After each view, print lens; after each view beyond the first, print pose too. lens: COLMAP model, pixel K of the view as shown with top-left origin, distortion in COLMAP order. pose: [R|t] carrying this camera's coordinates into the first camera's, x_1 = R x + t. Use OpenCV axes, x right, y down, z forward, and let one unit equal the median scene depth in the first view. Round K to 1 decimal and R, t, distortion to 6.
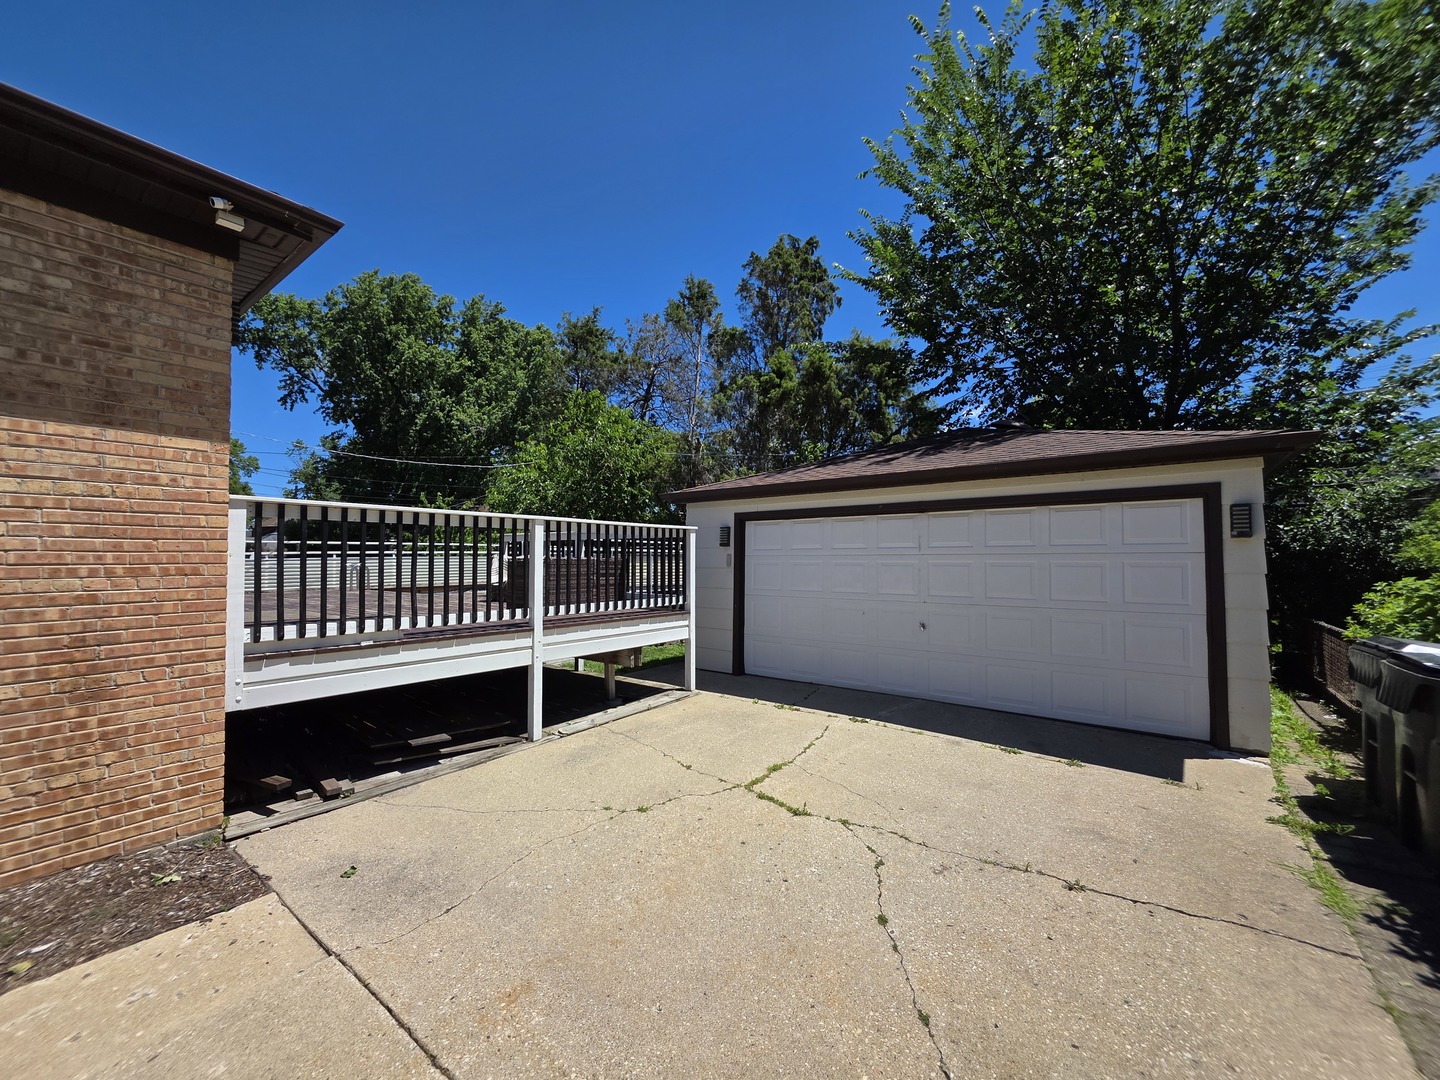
lens RADIAL K [[576.8, 0, 710.8], [0, 576.8, 542.8], [0, 0, 1]] dist [0.001975, 0.000215]
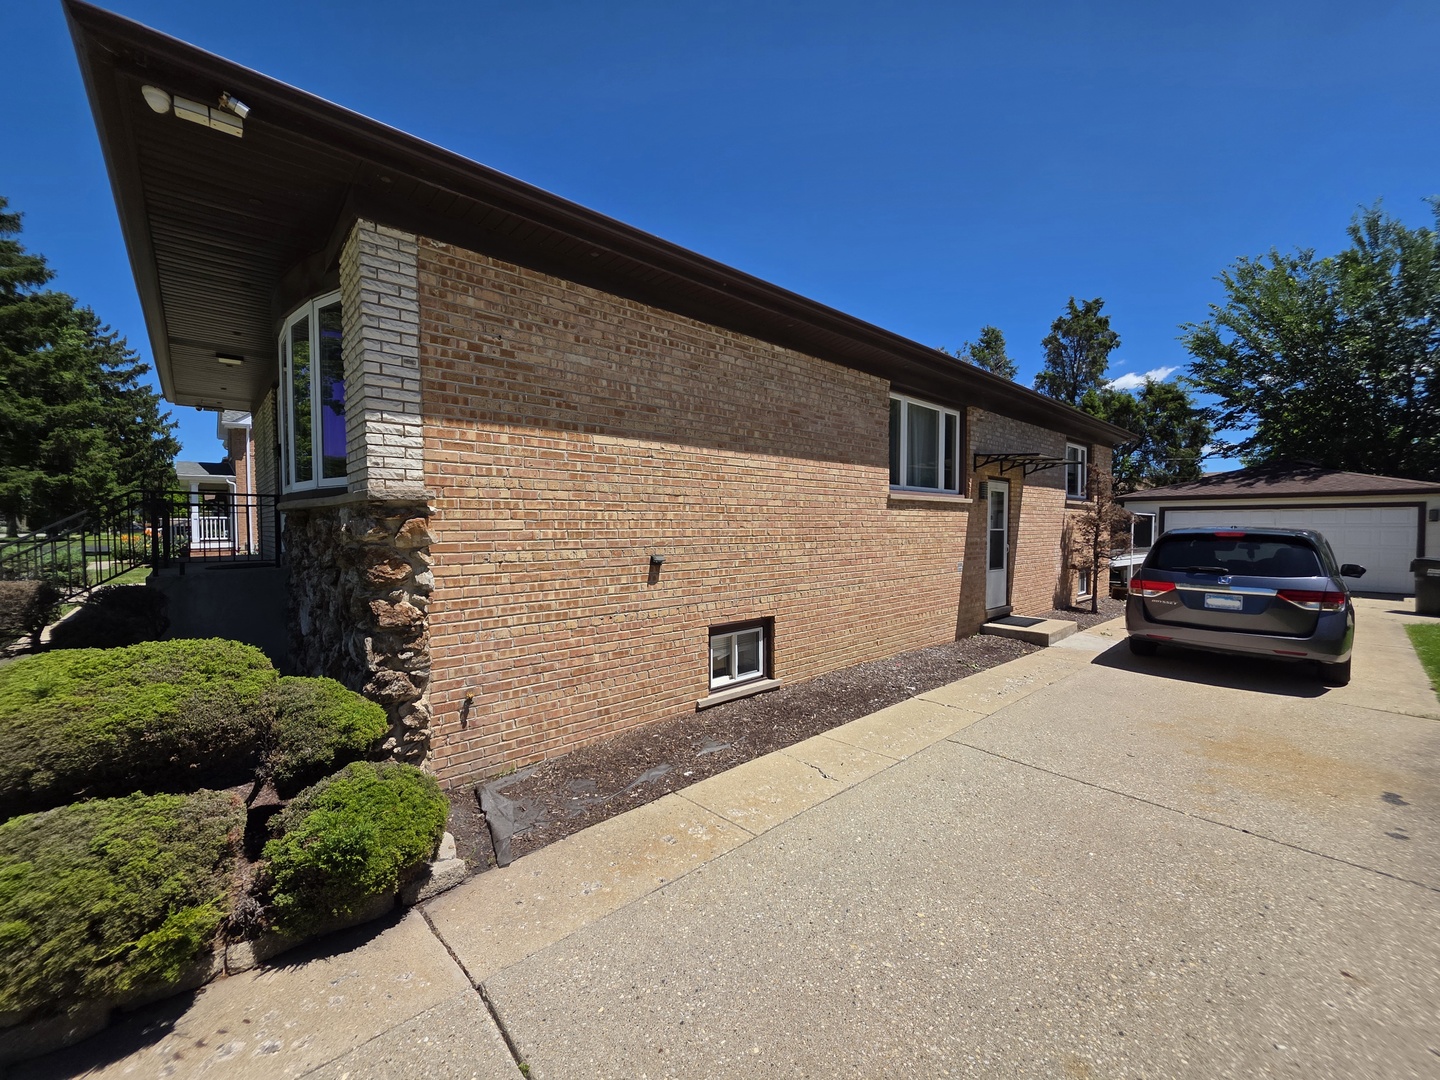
lens RADIAL K [[576.8, 0, 710.8], [0, 576.8, 542.8], [0, 0, 1]] dist [0.001975, 0.000215]
pose [[0.981285, 0.006455, -0.192454, -1.249374], [0.003913, 0.998563, 0.053442, -0.043379], [0.192522, -0.053195, 0.979850, -1.531767]]
